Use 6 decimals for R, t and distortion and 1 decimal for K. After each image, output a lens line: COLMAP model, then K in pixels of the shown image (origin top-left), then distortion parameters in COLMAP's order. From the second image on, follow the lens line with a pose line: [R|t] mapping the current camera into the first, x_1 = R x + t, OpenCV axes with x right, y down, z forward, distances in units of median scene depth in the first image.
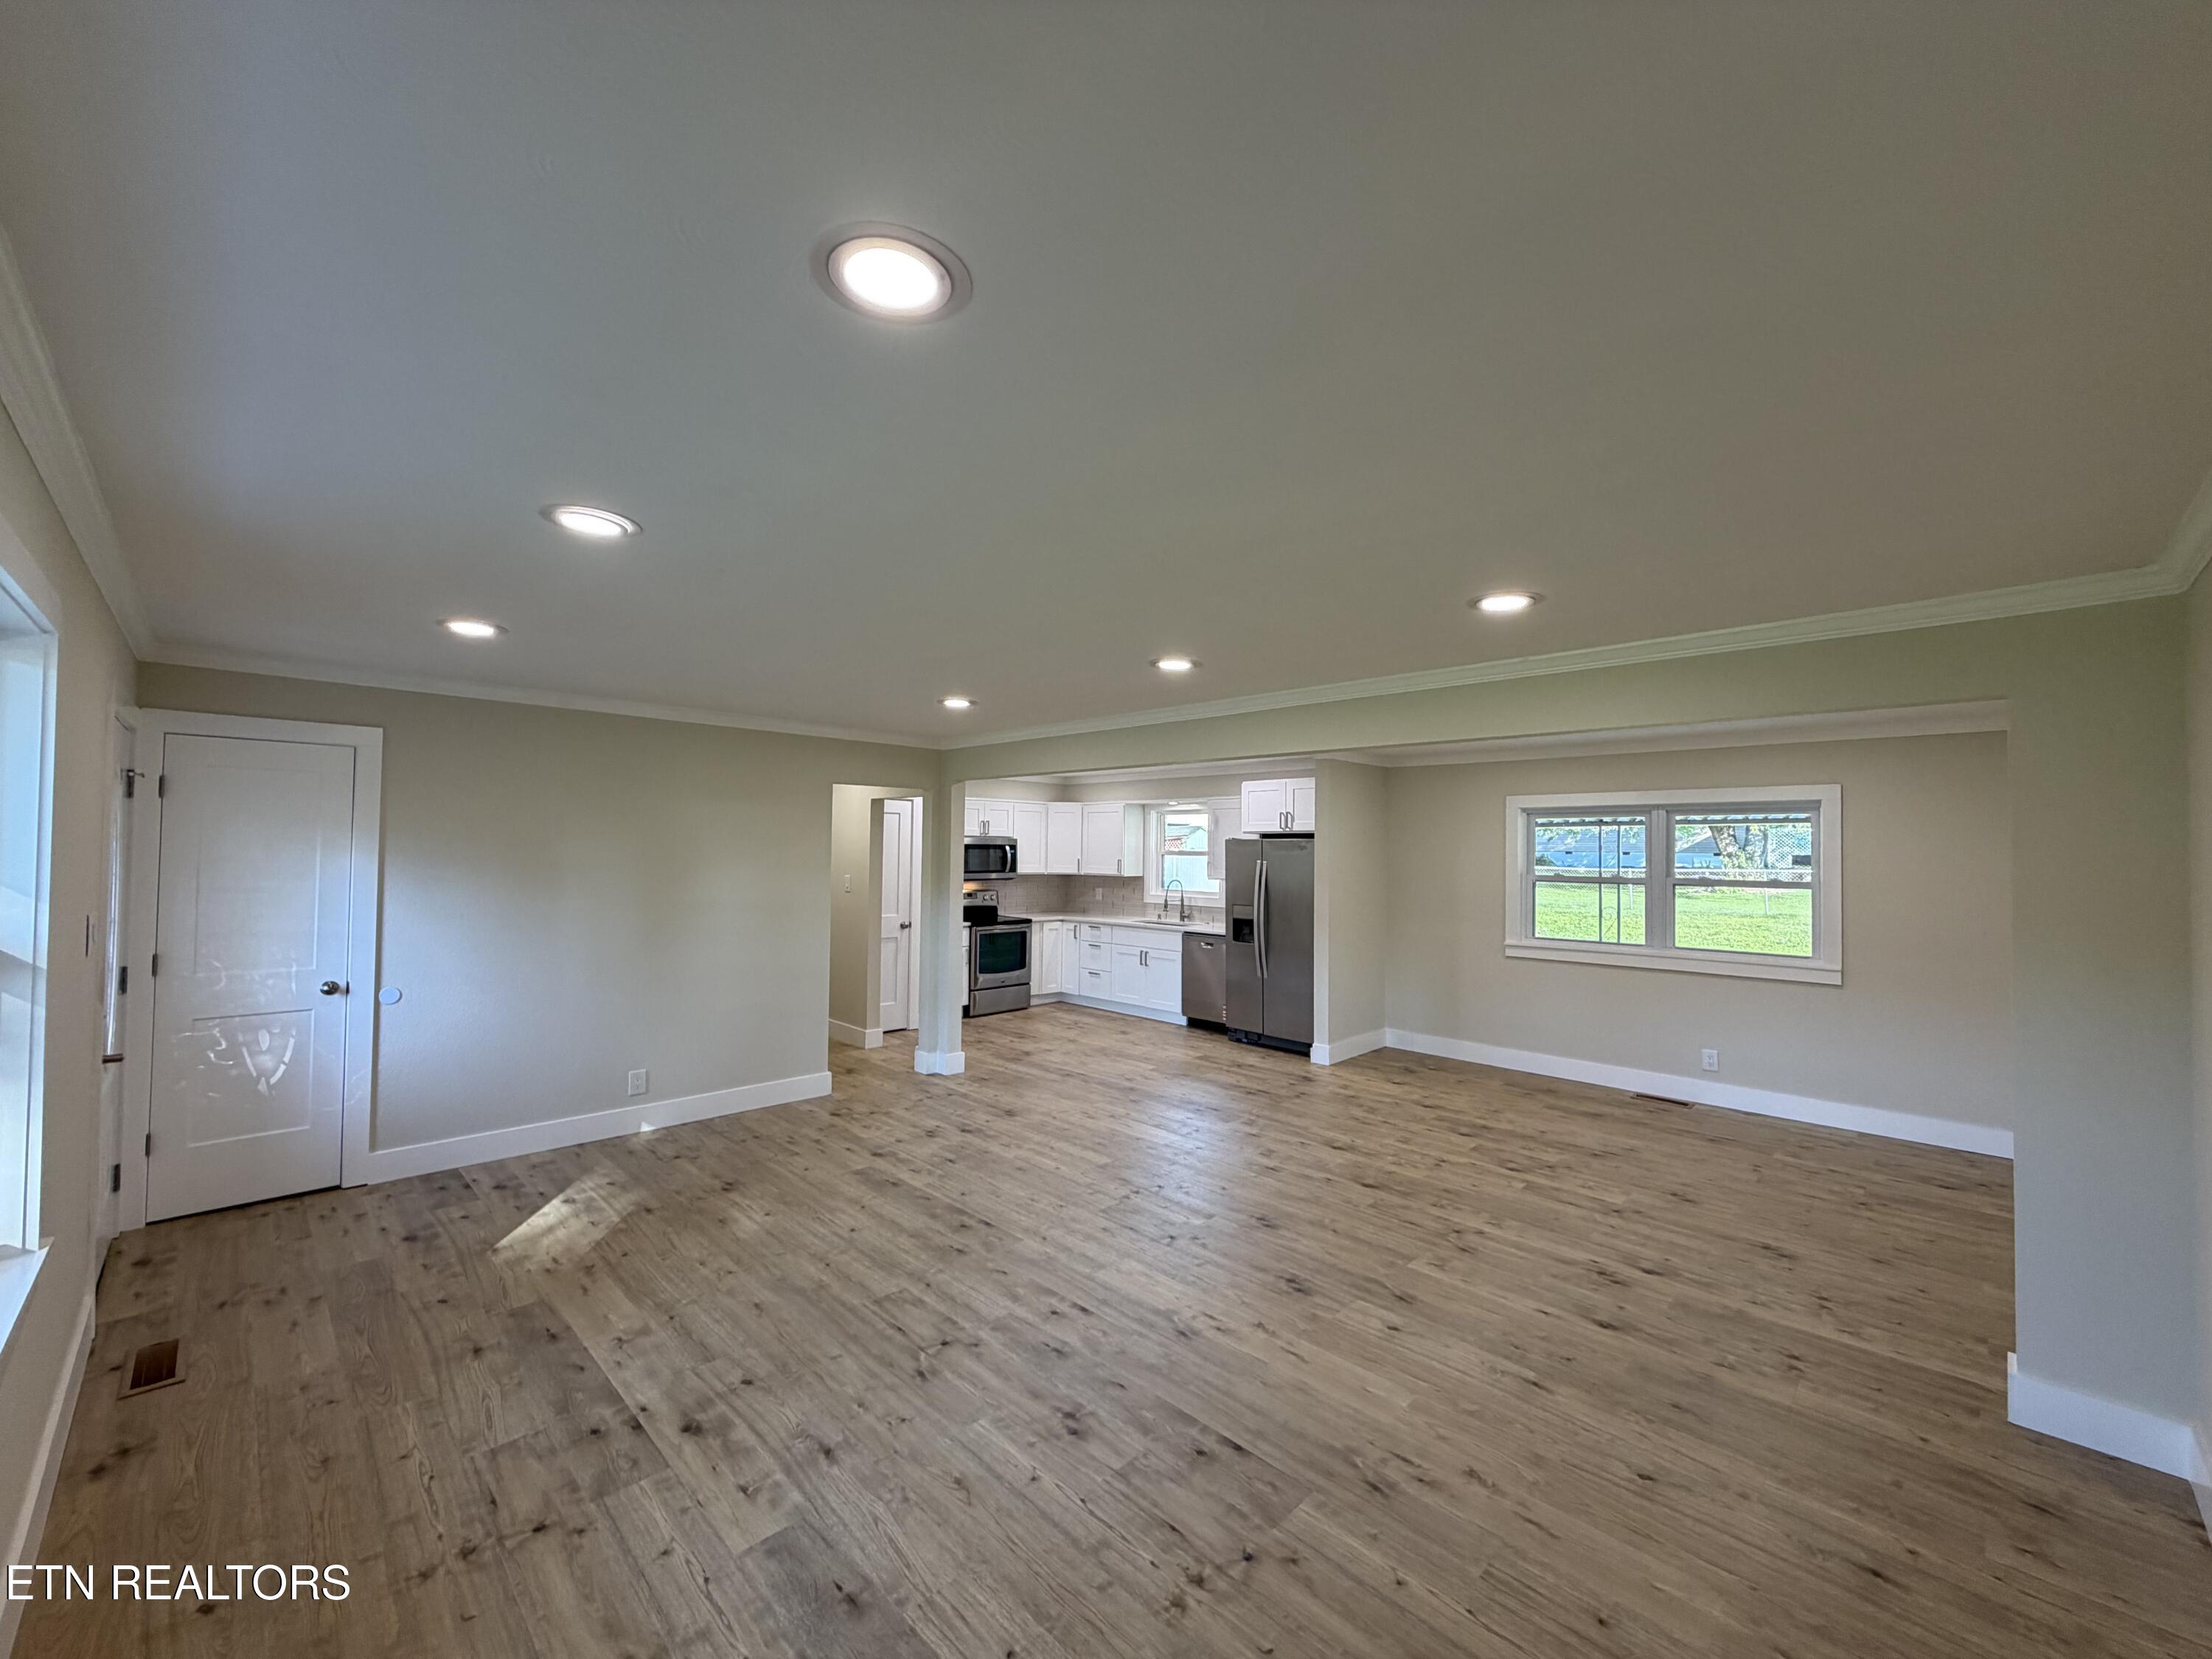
lens RADIAL K [[880.1, 0, 1103.4], [0, 880.1, 787.3], [0, 0, 1]] dist [-0.002091, 0.000752]
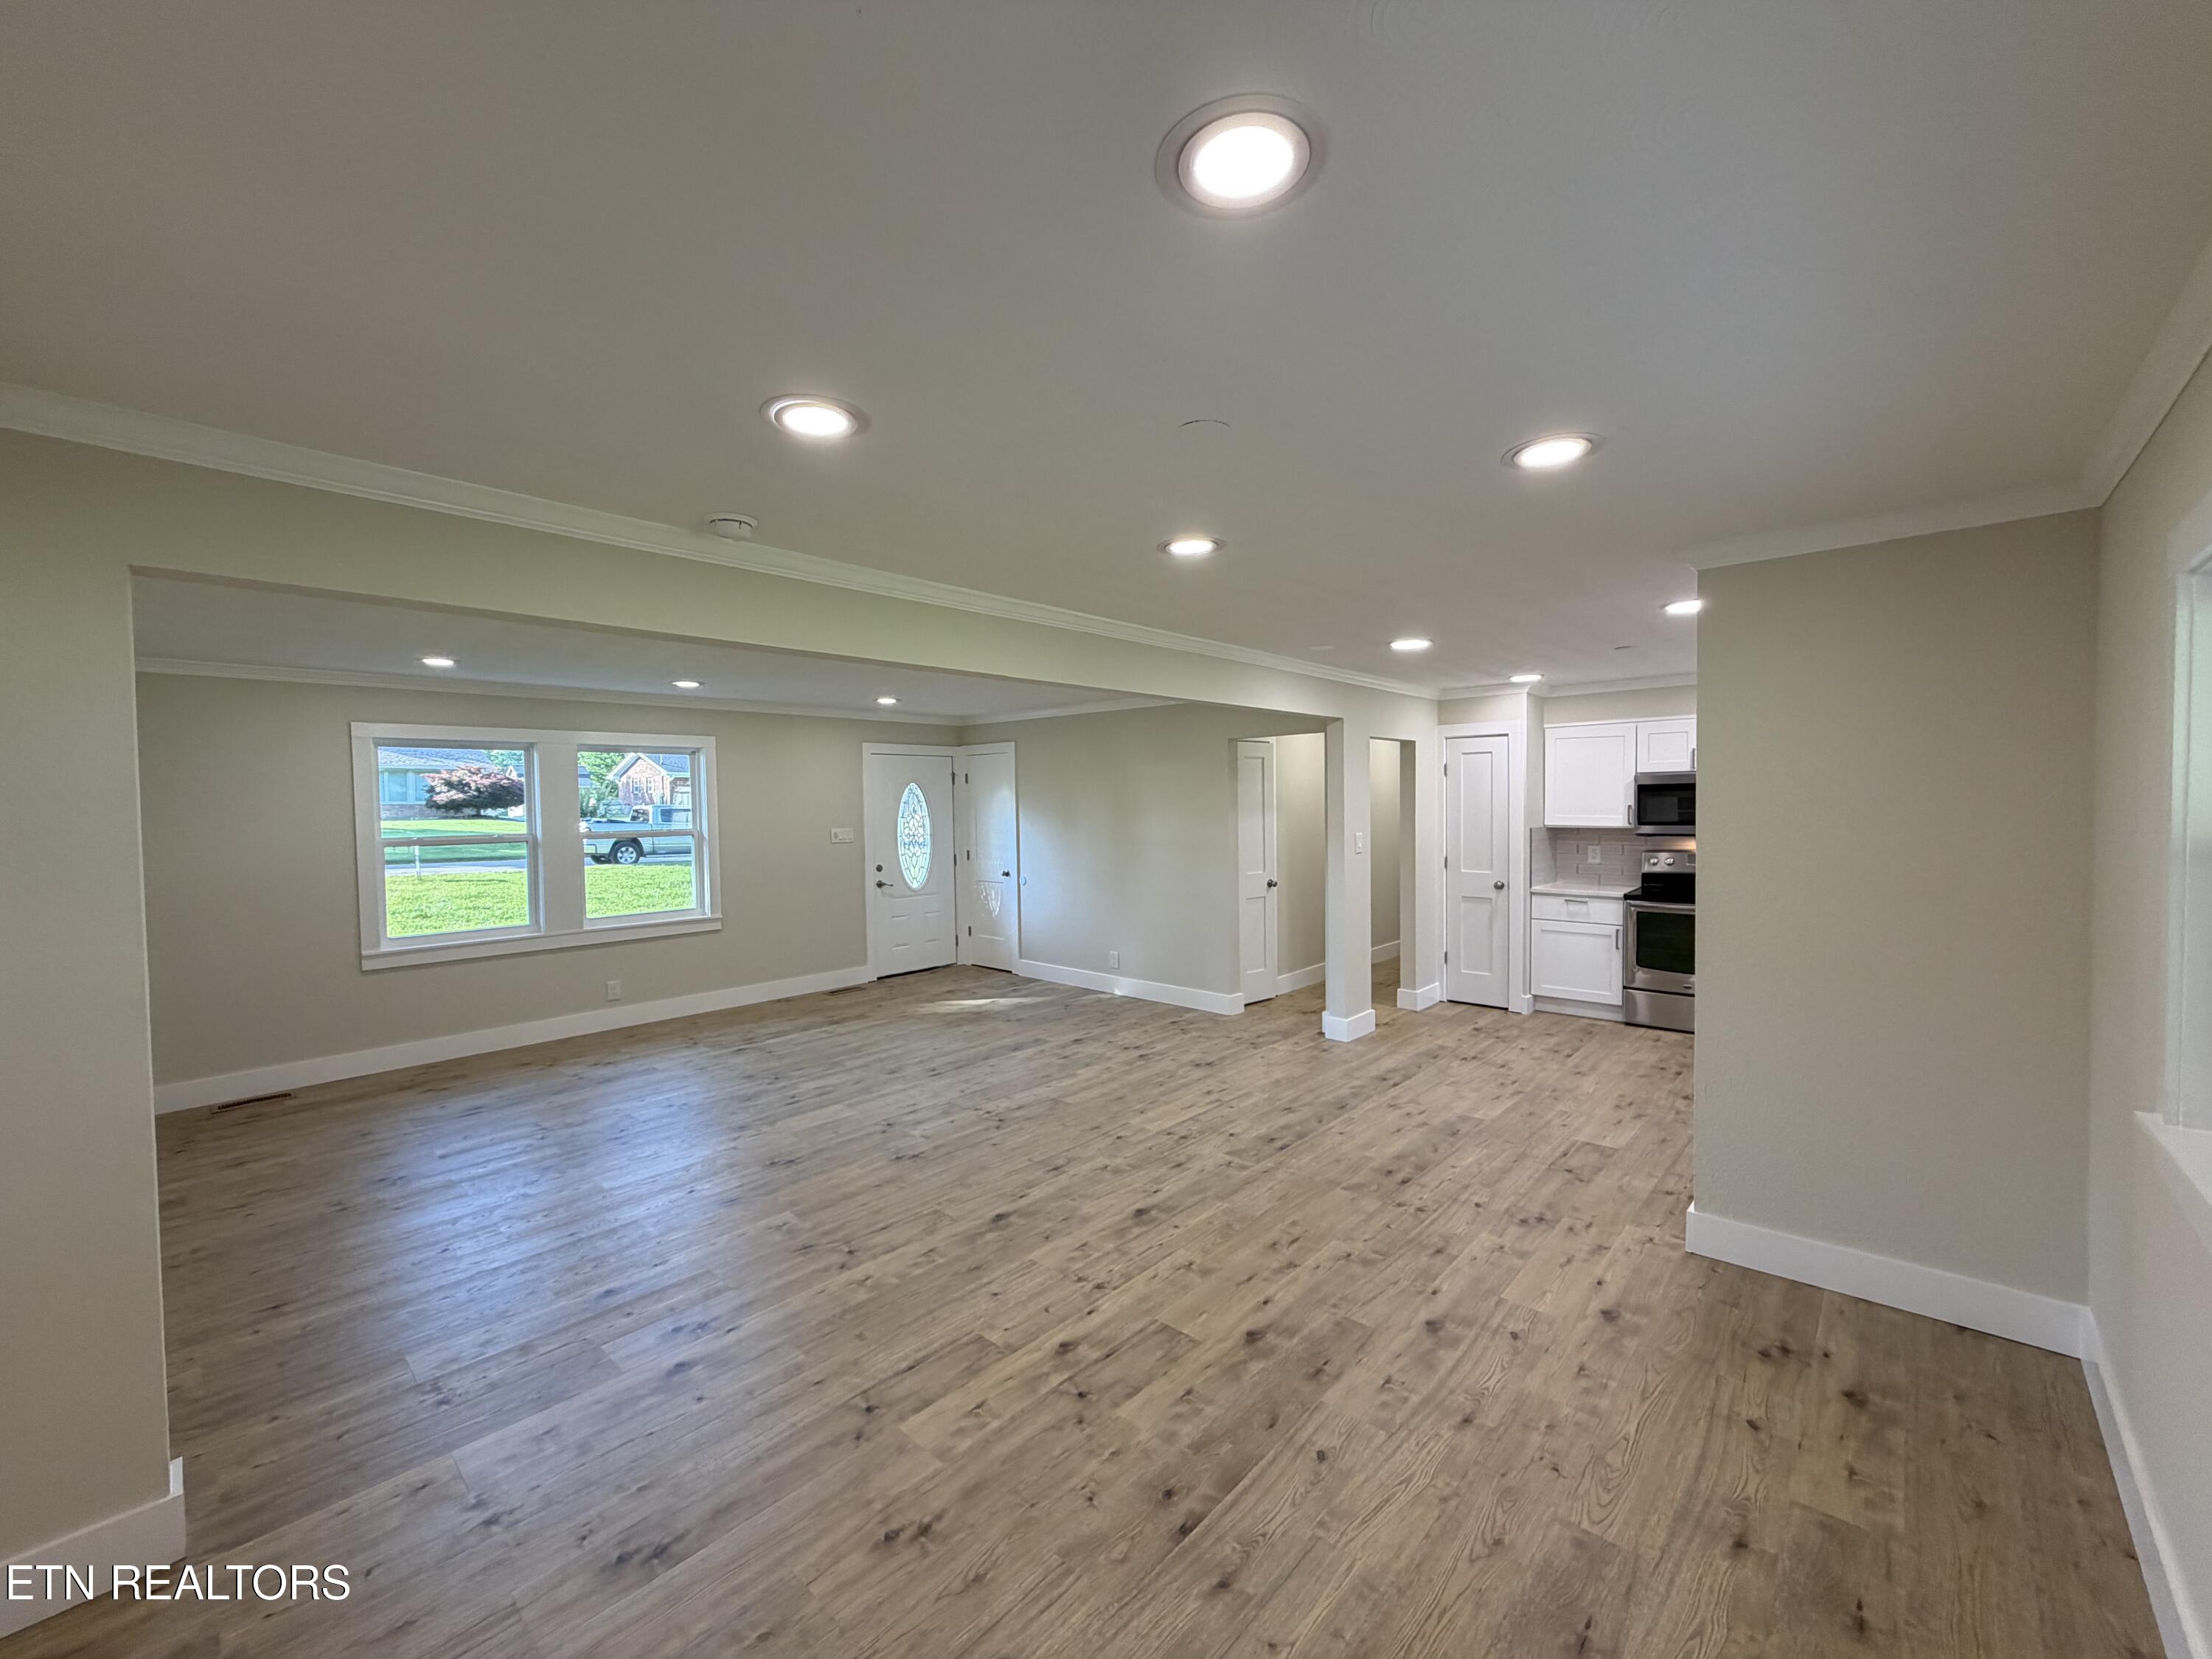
lens RADIAL K [[880.1, 0, 1095.7], [0, 880.1, 840.2], [0, 0, 1]] dist [-0.002091, 0.000752]
pose [[0.037915, 0.030972, -0.998801, 0.940099], [0.085861, 0.995722, 0.034136, 0.084339], [0.995585, -0.087052, 0.035094, 0.945458]]
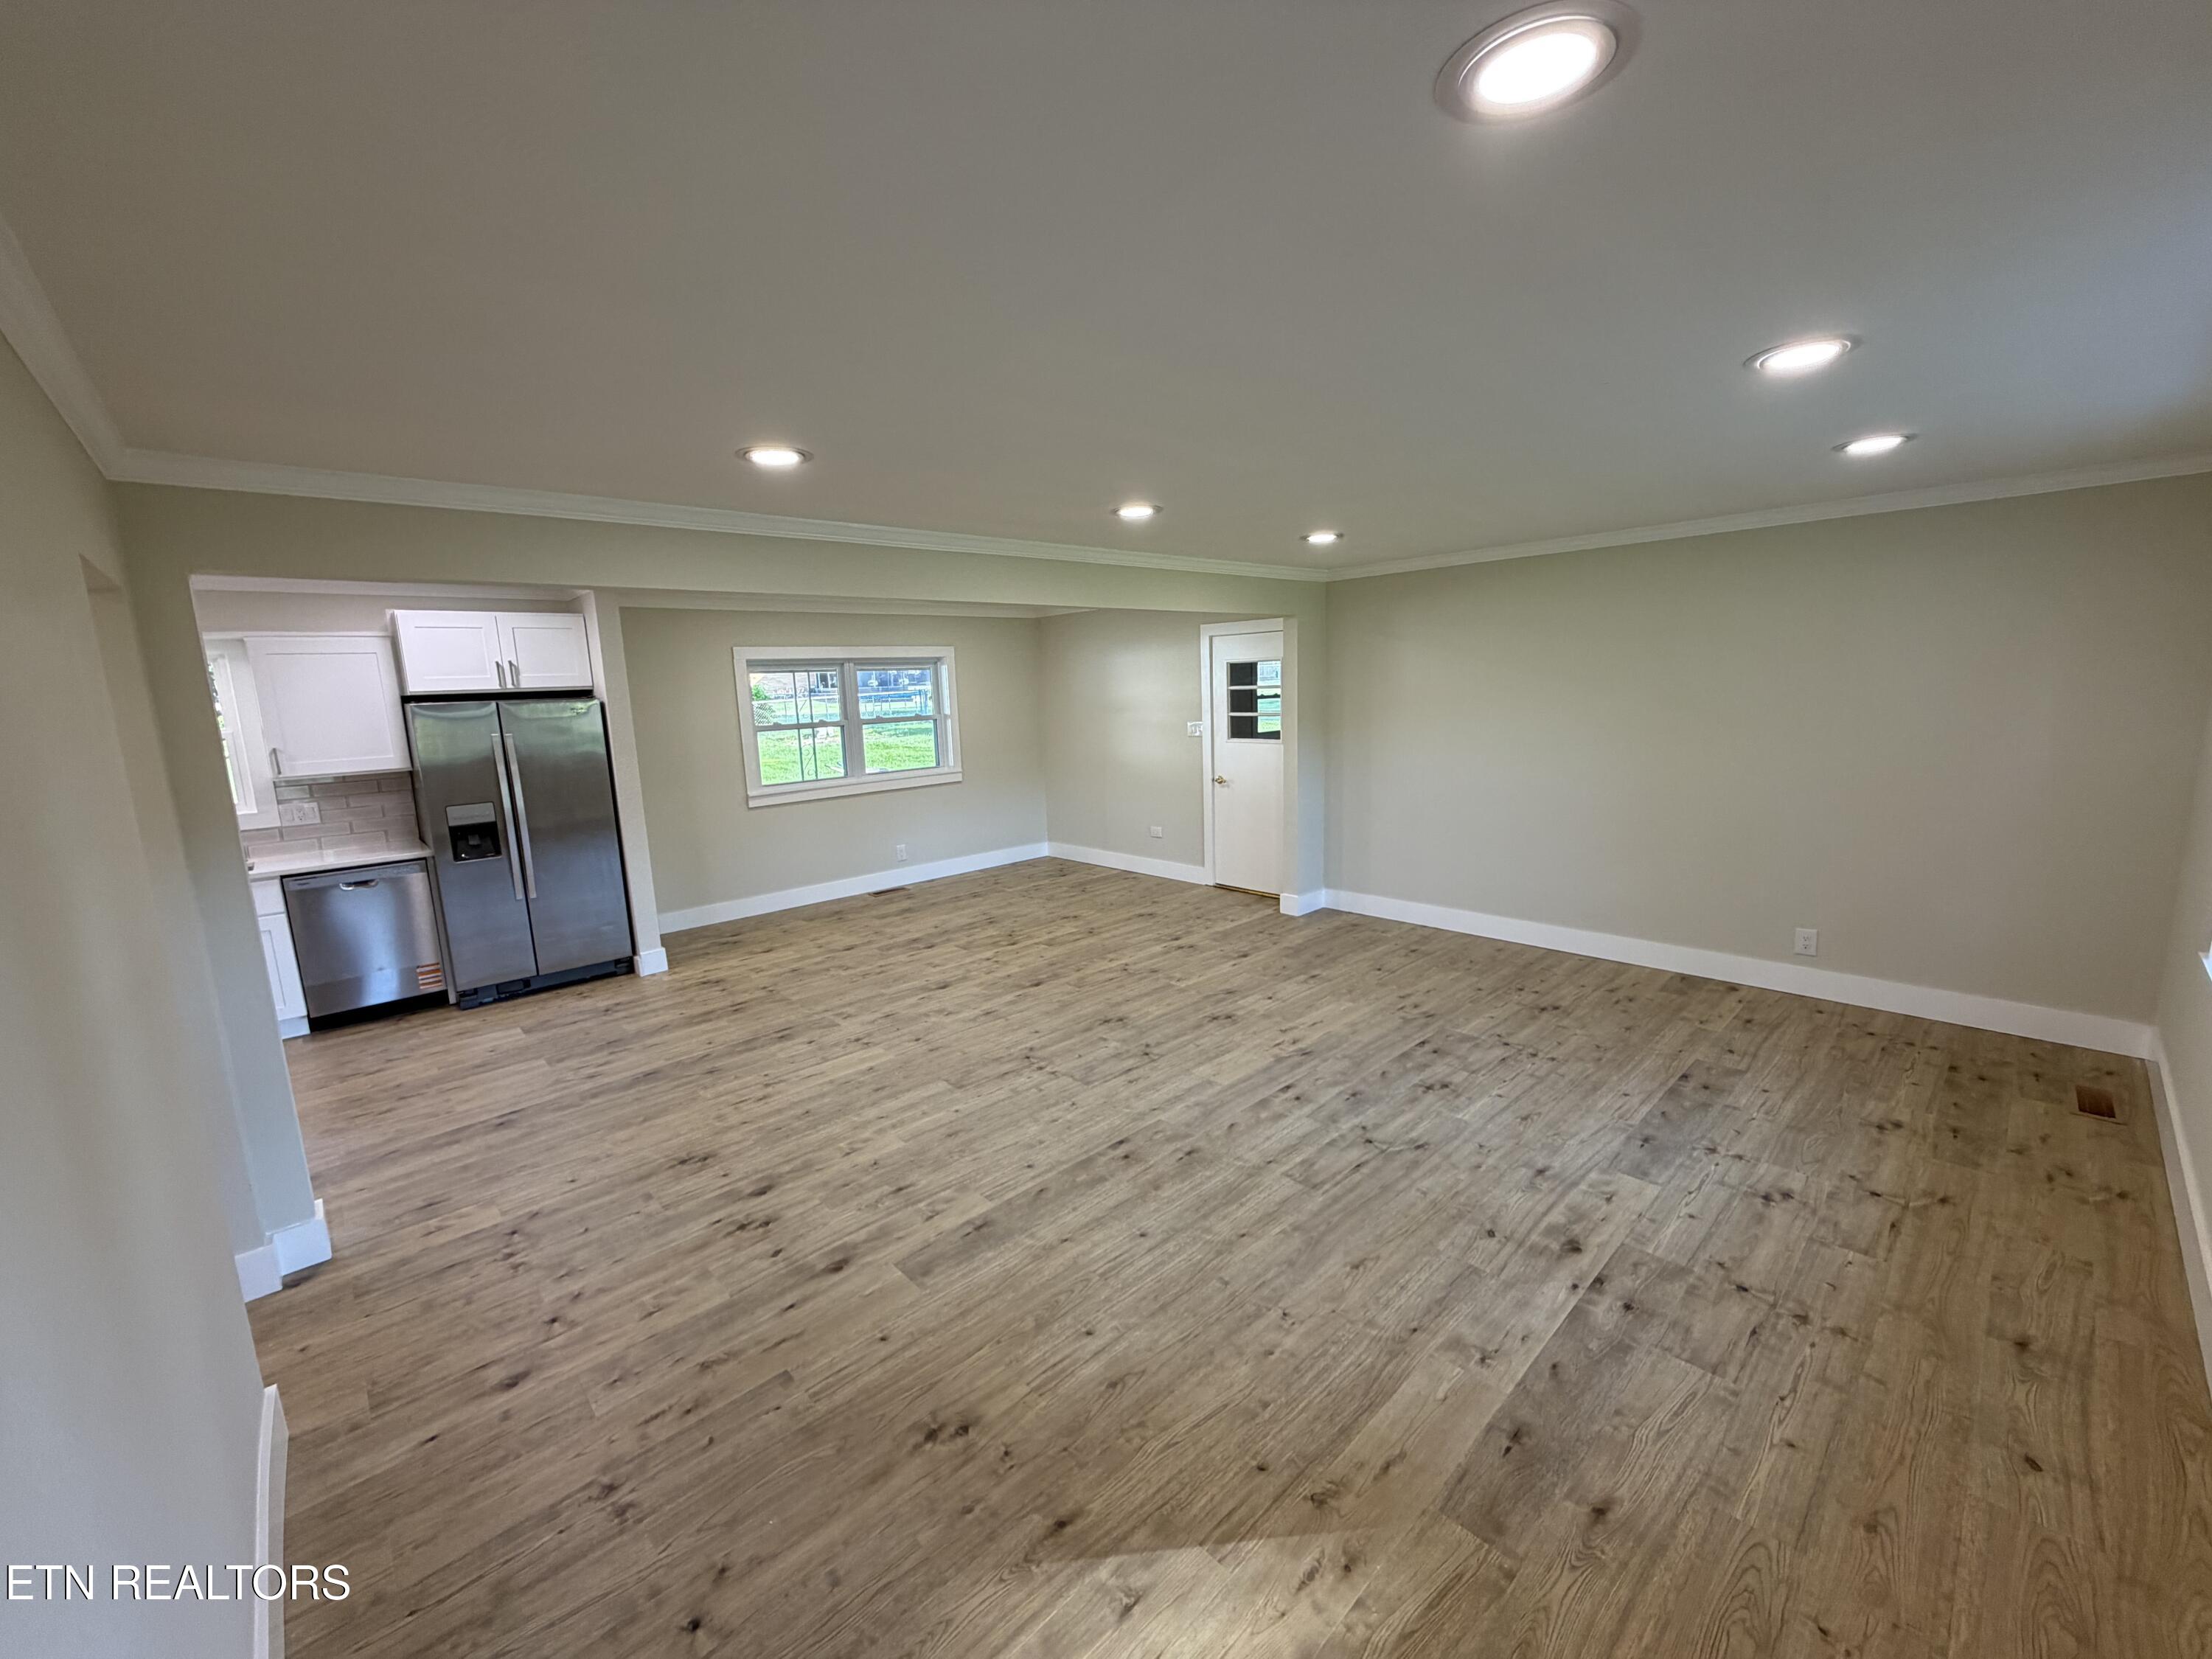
lens RADIAL K [[880.1, 0, 1100.9], [0, 880.1, 835.2], [0, 0, 1]] dist [-0.002091, 0.000752]
pose [[0.032134, -0.184895, 0.982233, -0.716415], [-0.035642, 0.981903, 0.185999, 0.027265], [-0.998848, -0.040986, 0.024963, 0.776135]]
